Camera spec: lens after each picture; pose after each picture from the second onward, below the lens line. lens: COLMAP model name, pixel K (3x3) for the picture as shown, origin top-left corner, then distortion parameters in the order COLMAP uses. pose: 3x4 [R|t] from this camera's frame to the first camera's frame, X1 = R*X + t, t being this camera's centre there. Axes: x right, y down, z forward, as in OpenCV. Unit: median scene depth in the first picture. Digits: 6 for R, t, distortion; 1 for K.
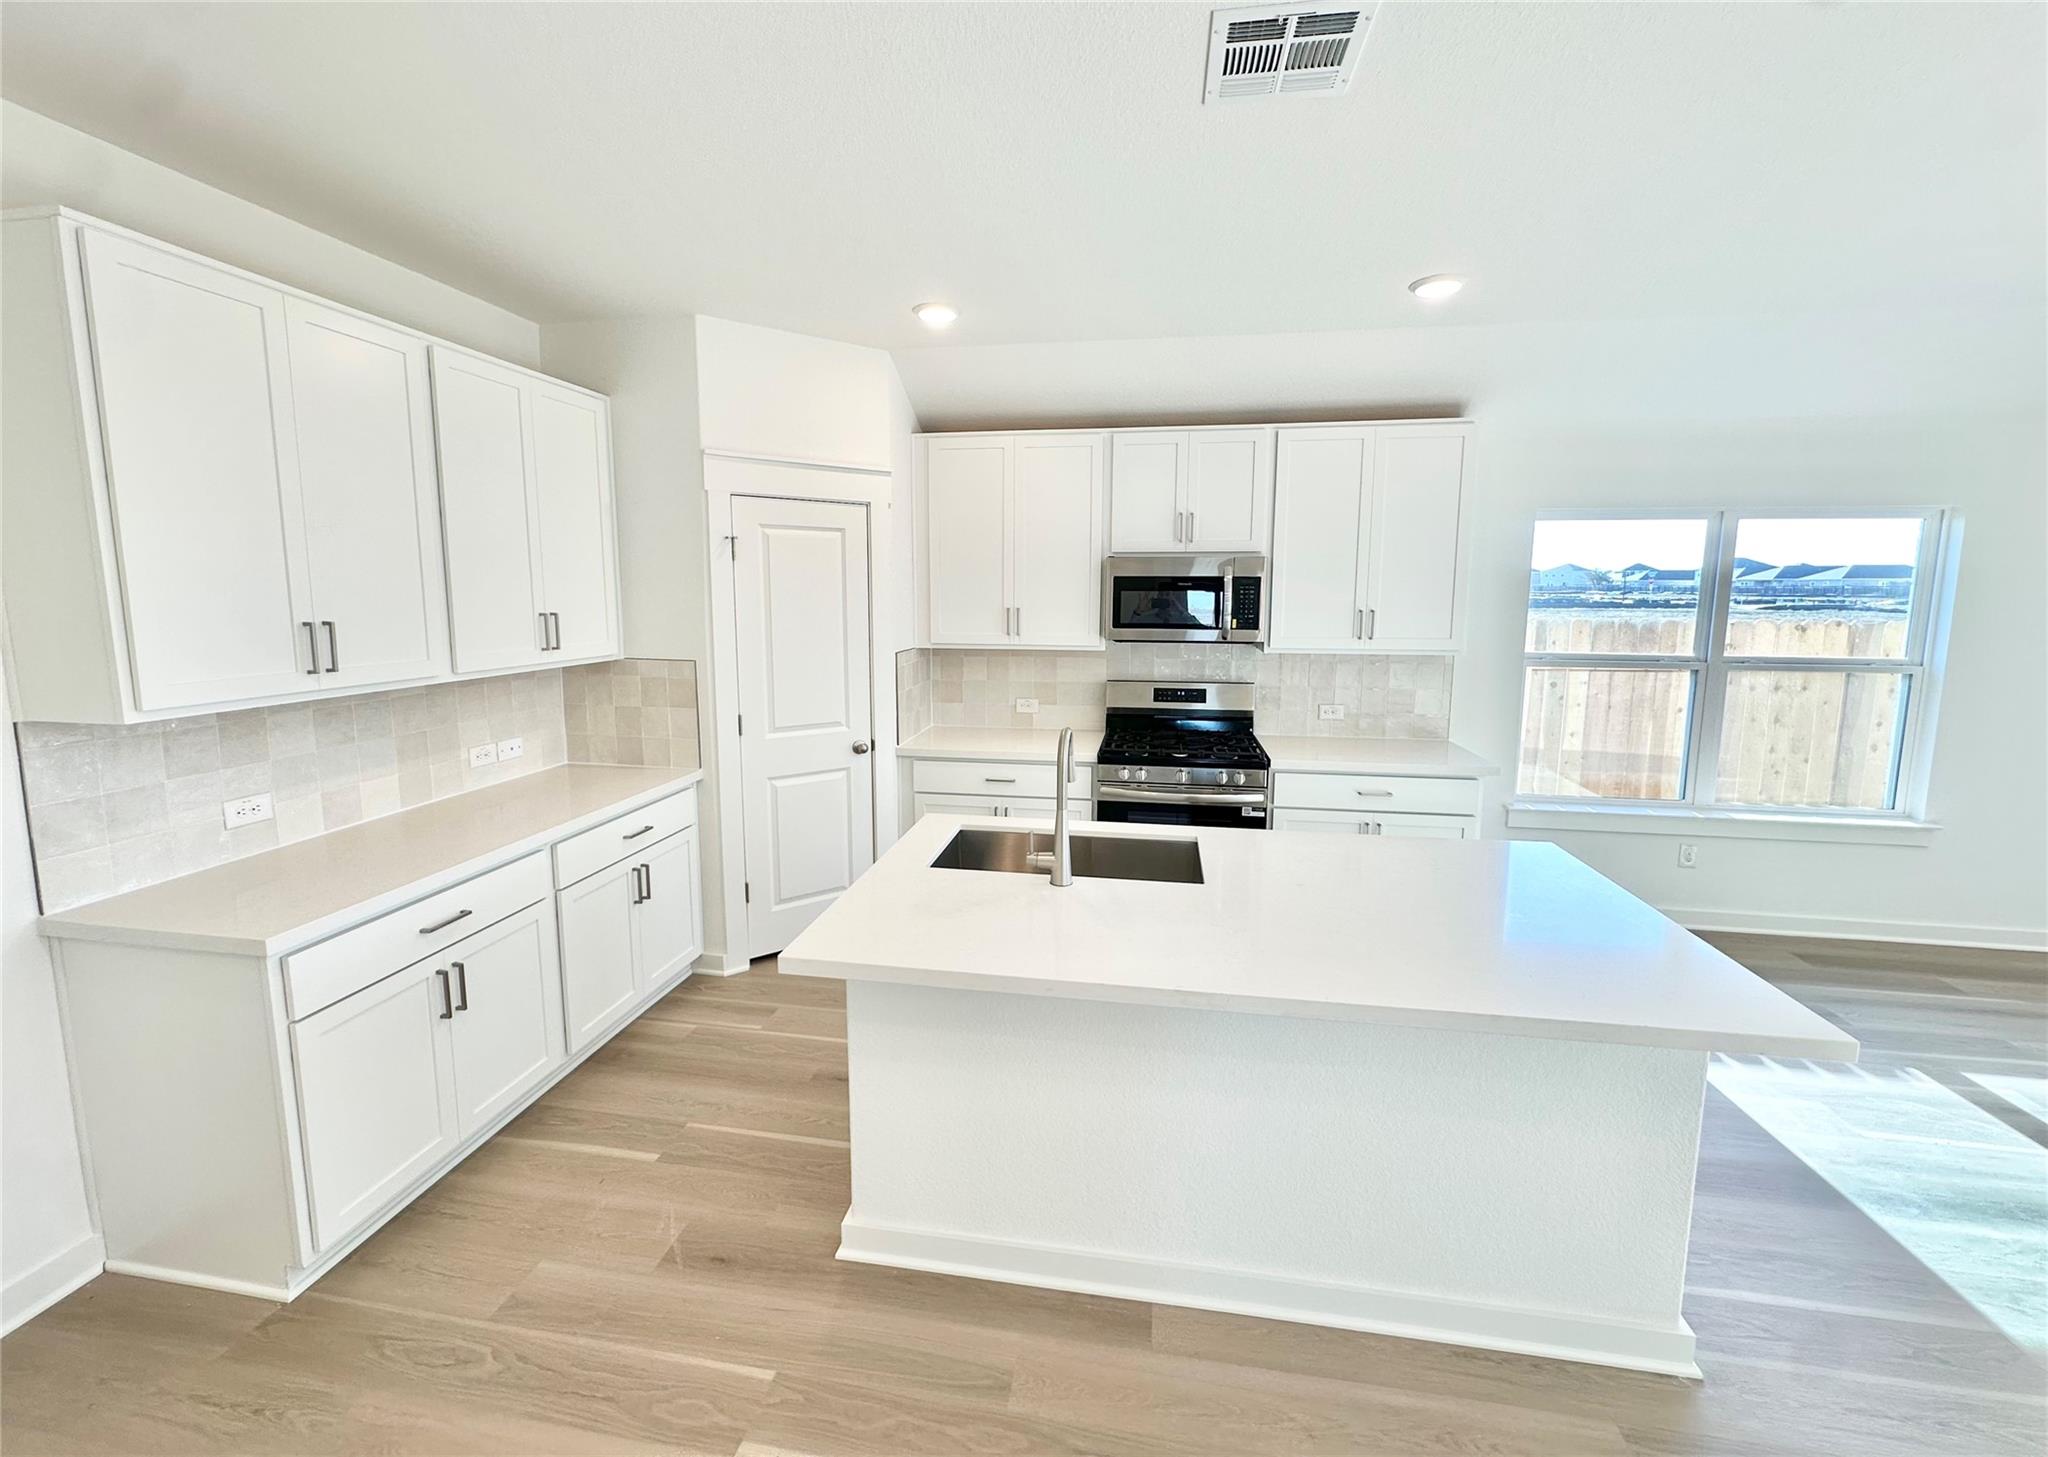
lens RADIAL K [[819.9, 0, 1023.8], [0, 819.9, 719.5], [0, 0, 1]] dist [0.001117, -0.000206]
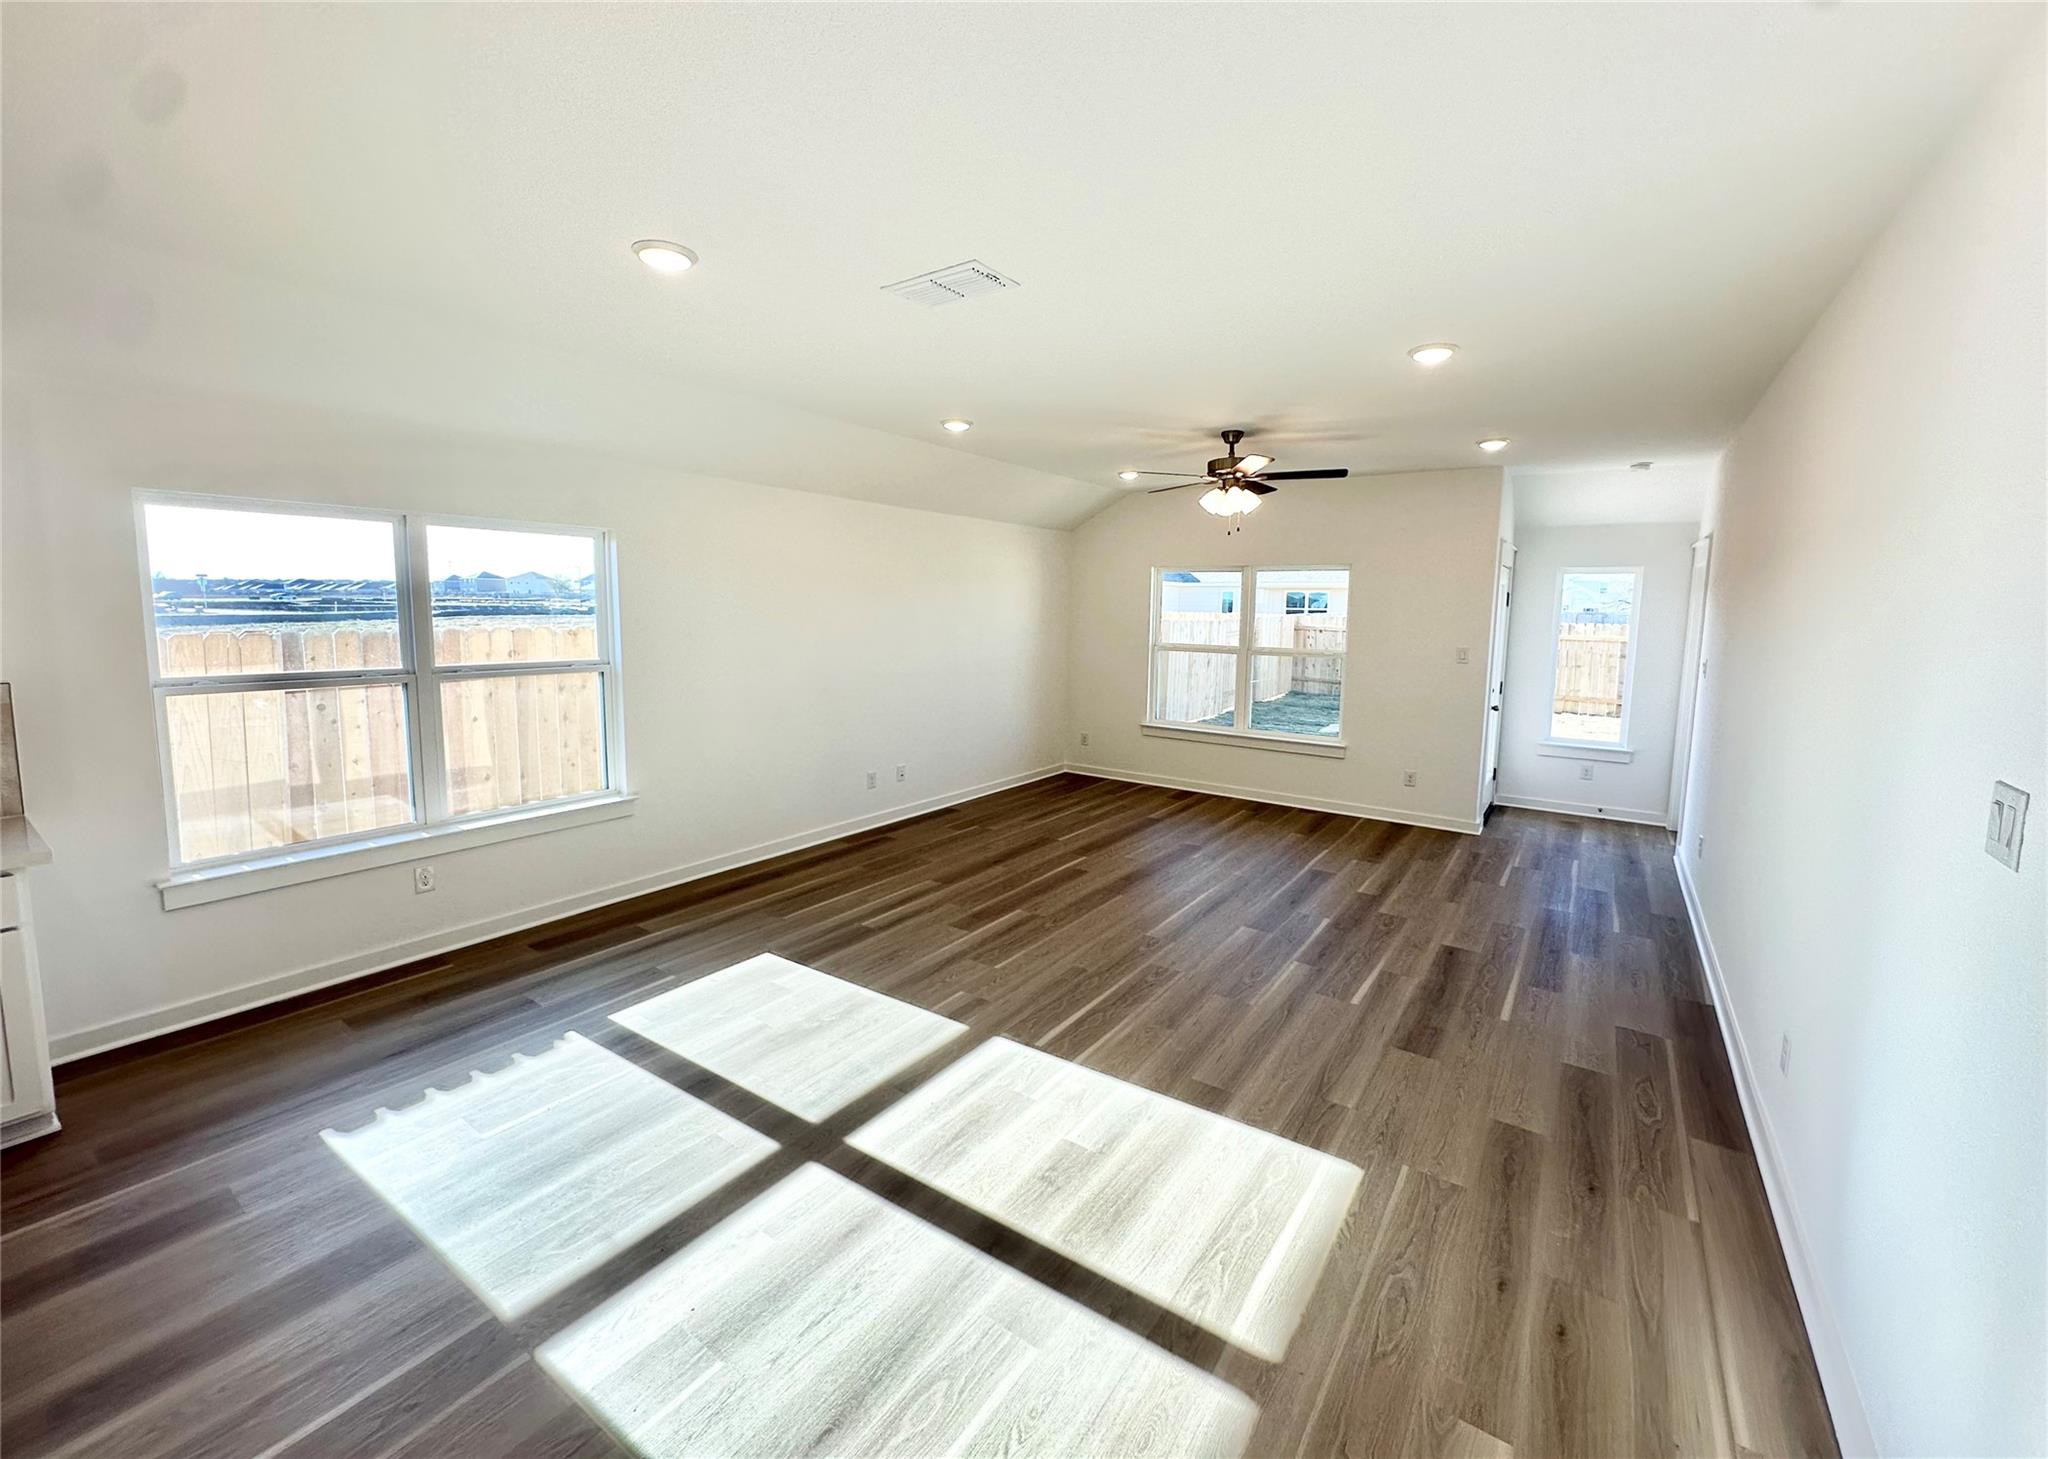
lens RADIAL K [[819.9, 0, 1037.0], [0, 819.9, 727.3], [0, 0, 1]] dist [0.001117, -0.000206]
pose [[0.427202, -0.130631, 0.894670, 0.284268], [0.130379, 0.988066, 0.082012, 0.007526], [-0.894707, 0.081611, 0.439135, -0.057785]]
